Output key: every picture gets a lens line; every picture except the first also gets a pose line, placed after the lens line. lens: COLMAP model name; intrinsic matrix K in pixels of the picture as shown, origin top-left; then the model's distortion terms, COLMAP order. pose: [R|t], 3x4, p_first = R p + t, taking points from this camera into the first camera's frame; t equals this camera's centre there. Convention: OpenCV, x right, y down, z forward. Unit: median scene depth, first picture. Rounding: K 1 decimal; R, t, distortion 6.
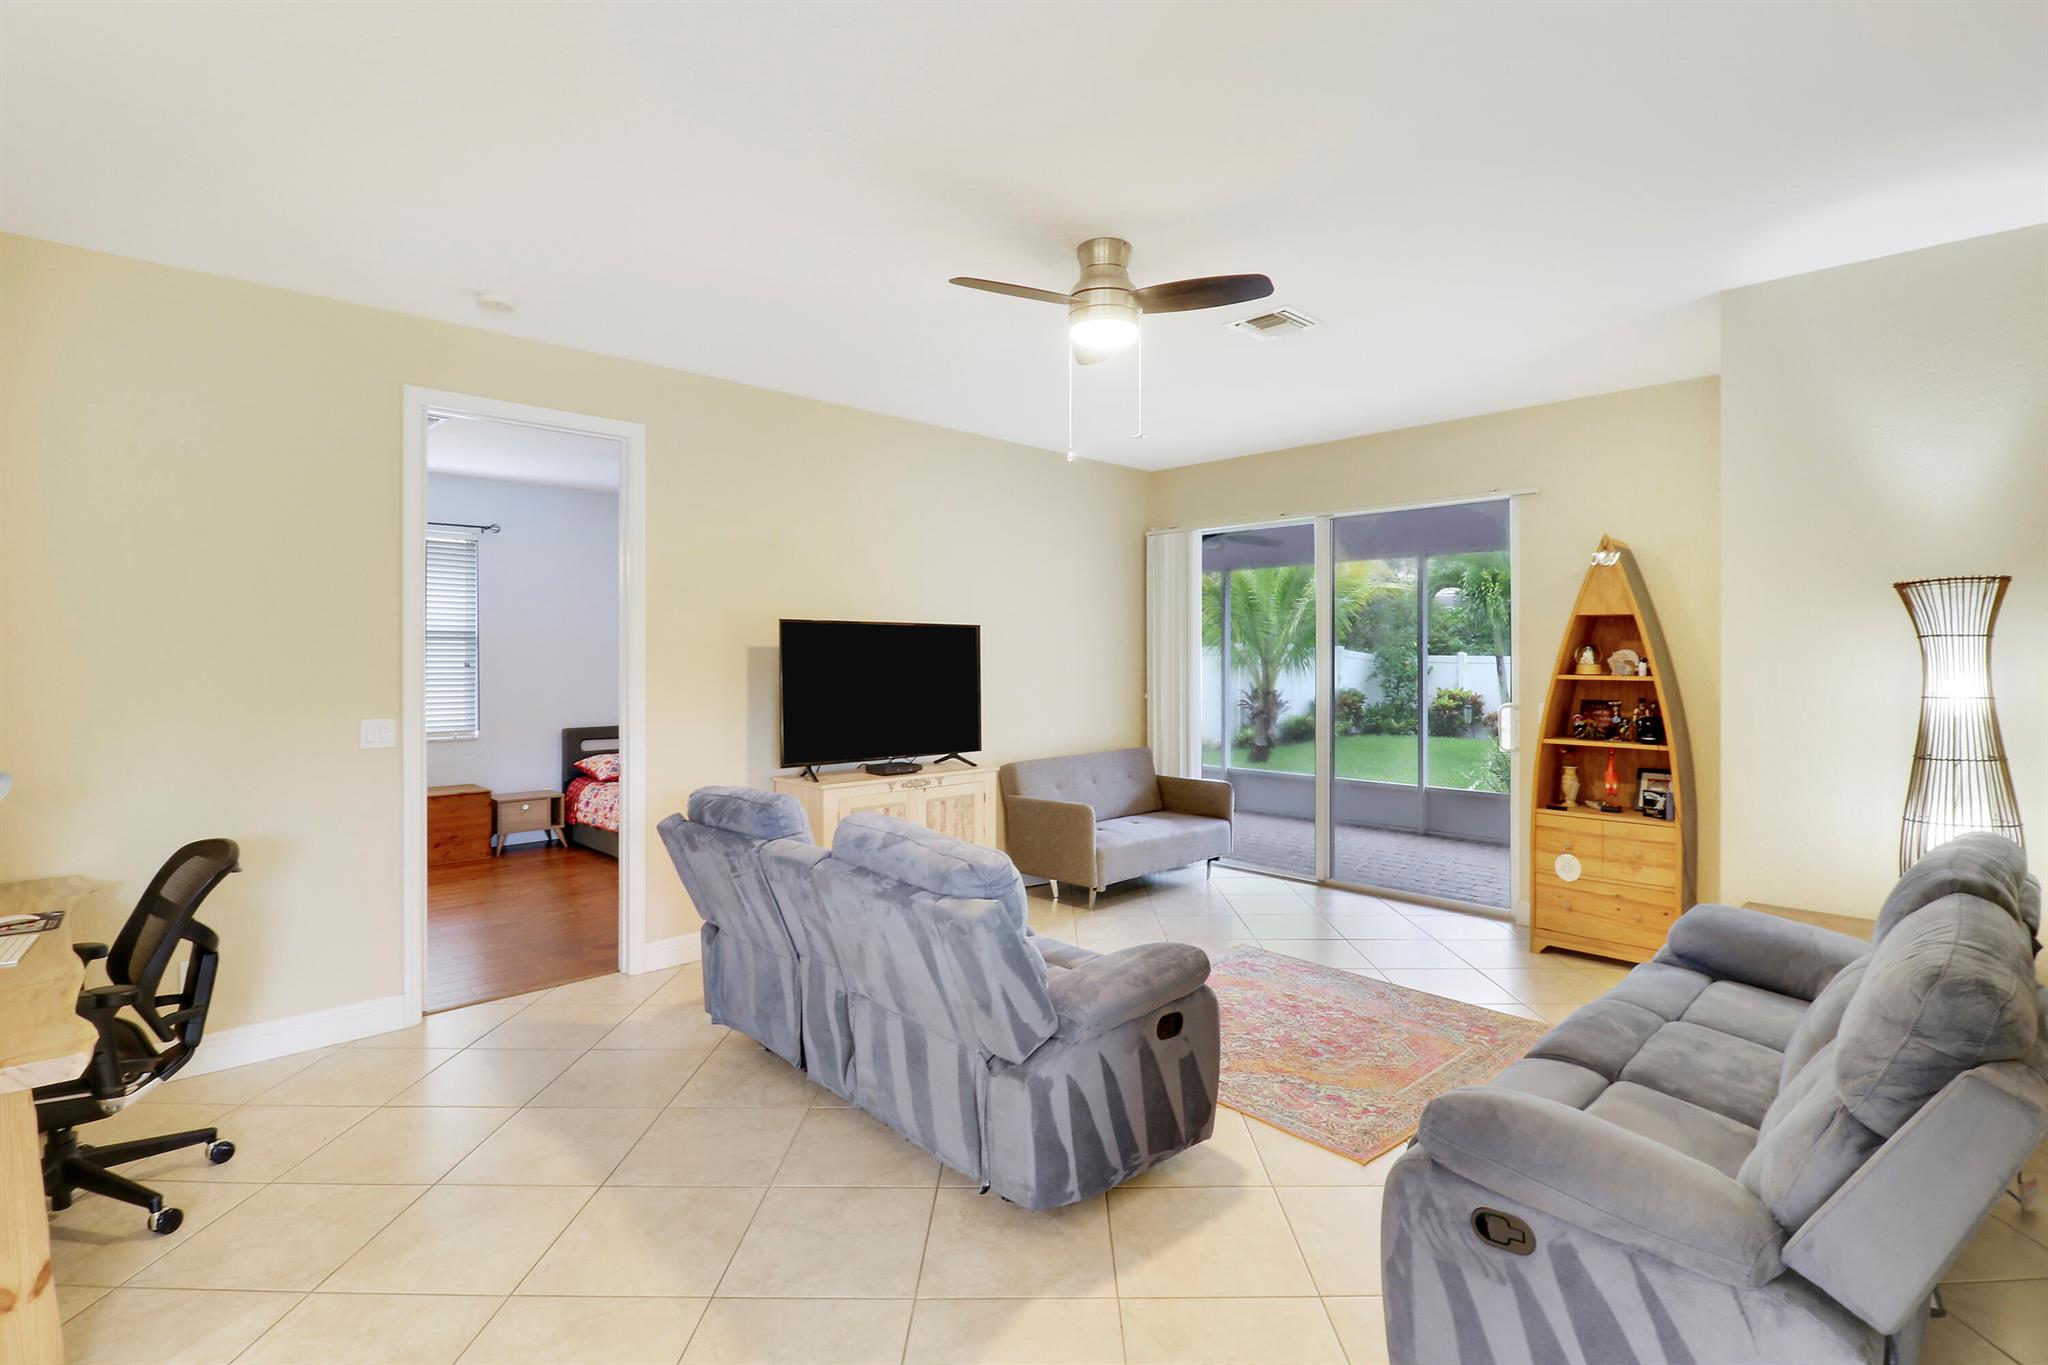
lens RADIAL K [[952.4, 0, 1022.7], [0, 952.4, 664.3], [0, 0, 1]] dist [-0.000393, -0.013390]
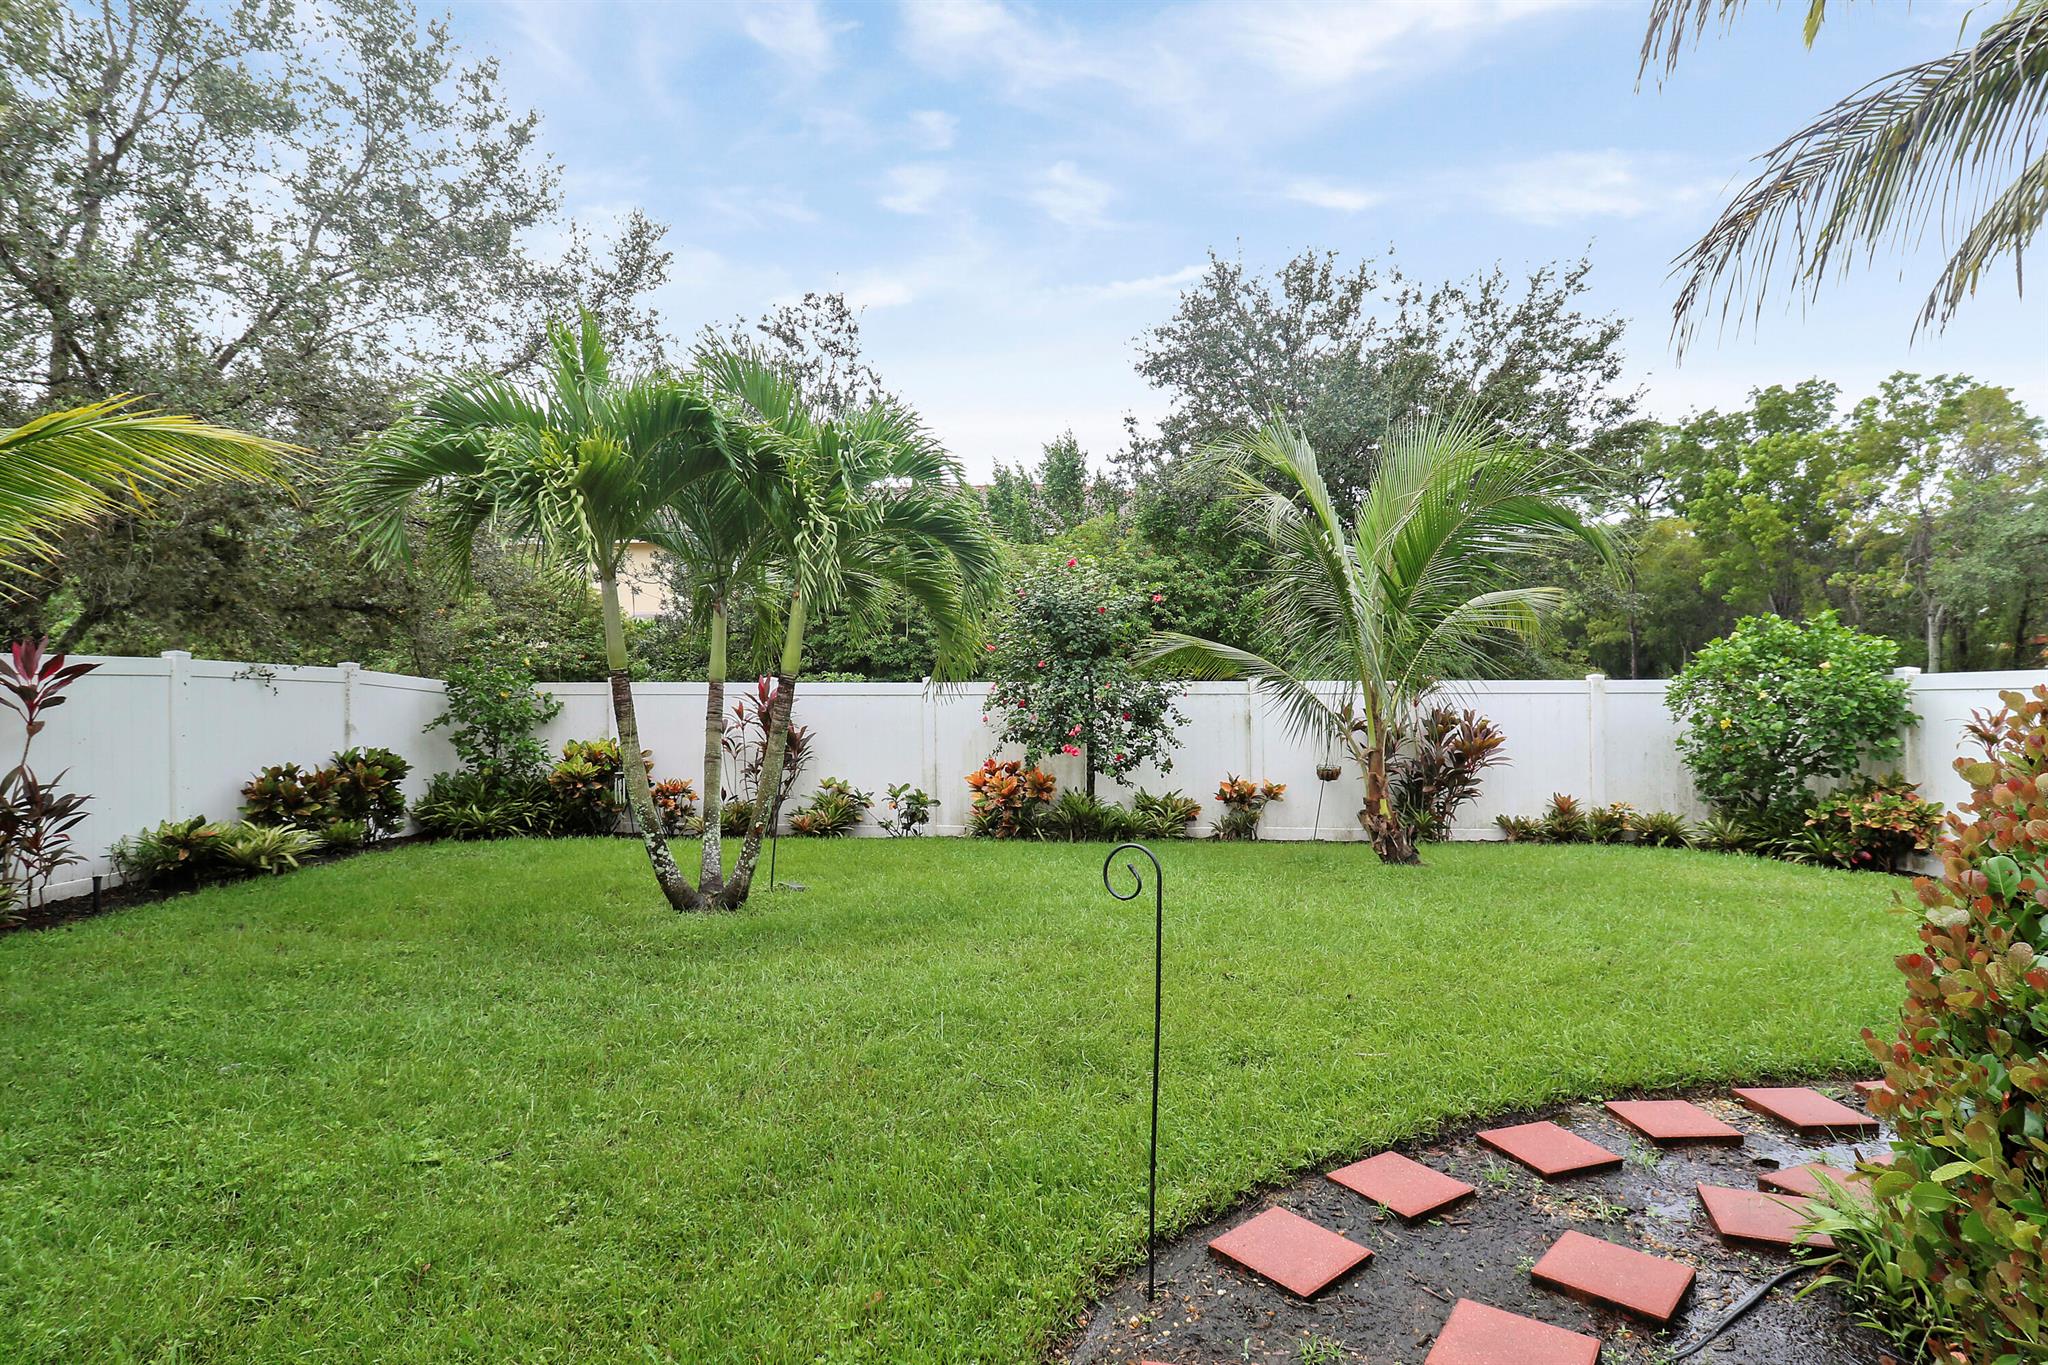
lens RADIAL K [[955.9, 0, 1048.2], [0, 955.9, 684.0], [0, 0, 1]] dist [0.000165, -0.012093]
pose [[0.729963, 0.000067, 0.683486, 1.166838], [0.013075, 0.999816, -0.014062, 0.015672], [-0.683361, 0.019201, 0.729828, 1.840739]]
